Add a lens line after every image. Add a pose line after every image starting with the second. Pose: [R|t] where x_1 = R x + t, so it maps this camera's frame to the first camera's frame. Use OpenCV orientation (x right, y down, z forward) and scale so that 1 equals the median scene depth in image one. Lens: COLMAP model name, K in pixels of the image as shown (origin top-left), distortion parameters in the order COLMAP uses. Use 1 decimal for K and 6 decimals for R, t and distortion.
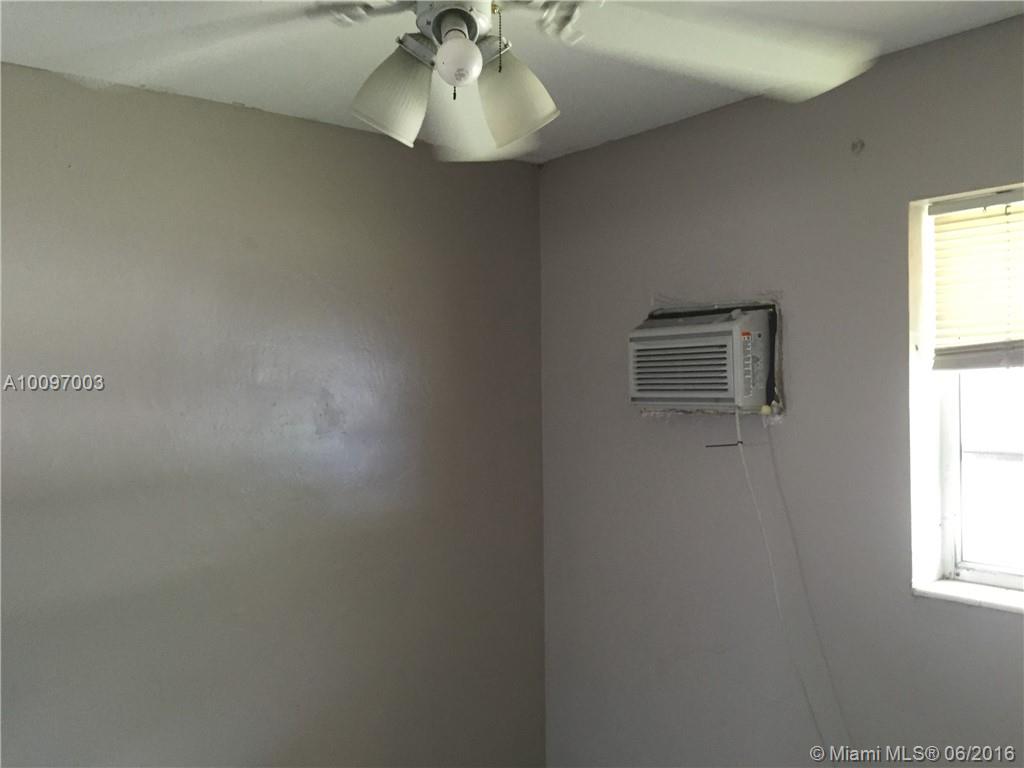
lens RADIAL K [[893.0, 0, 512.0], [0, 893.0, 383.7], [0, 0, 1]] dist [0.017420, 0.006673]
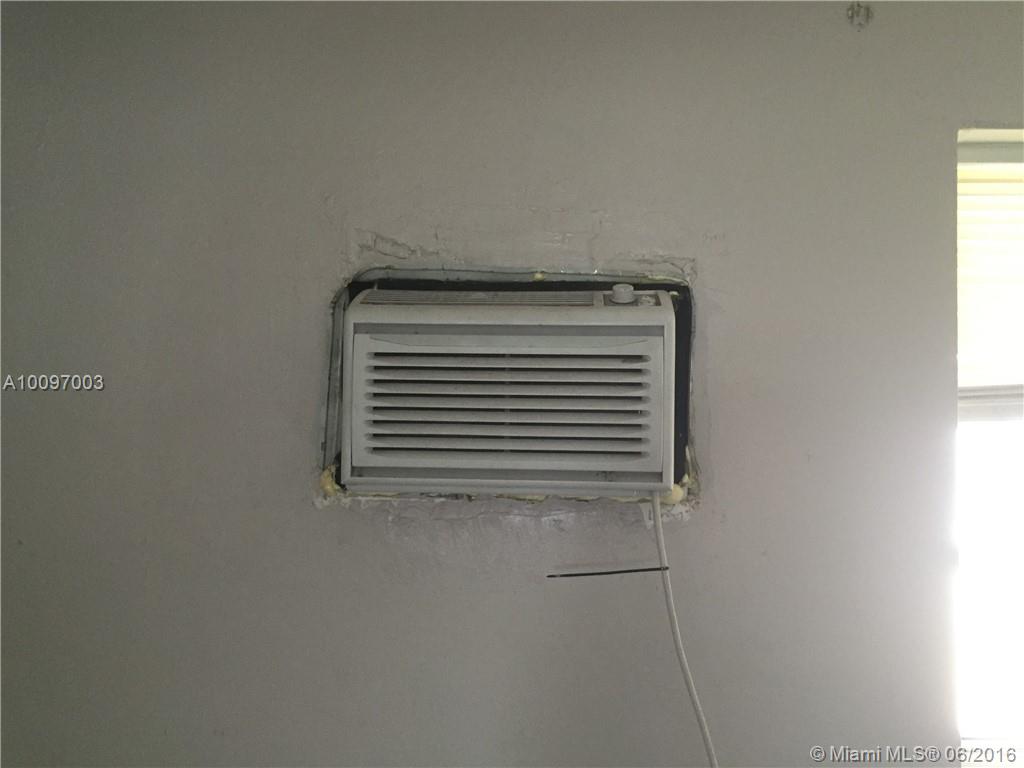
lens RADIAL K [[893.0, 0, 511.7], [0, 893.0, 388.0], [0, 0, 1]] dist [0.017420, 0.006673]
pose [[0.655587, 0.048524, 0.753559, -0.141122], [-0.023986, 0.998768, -0.043447, -0.005241], [-0.754739, 0.010409, 0.655943, 0.708931]]
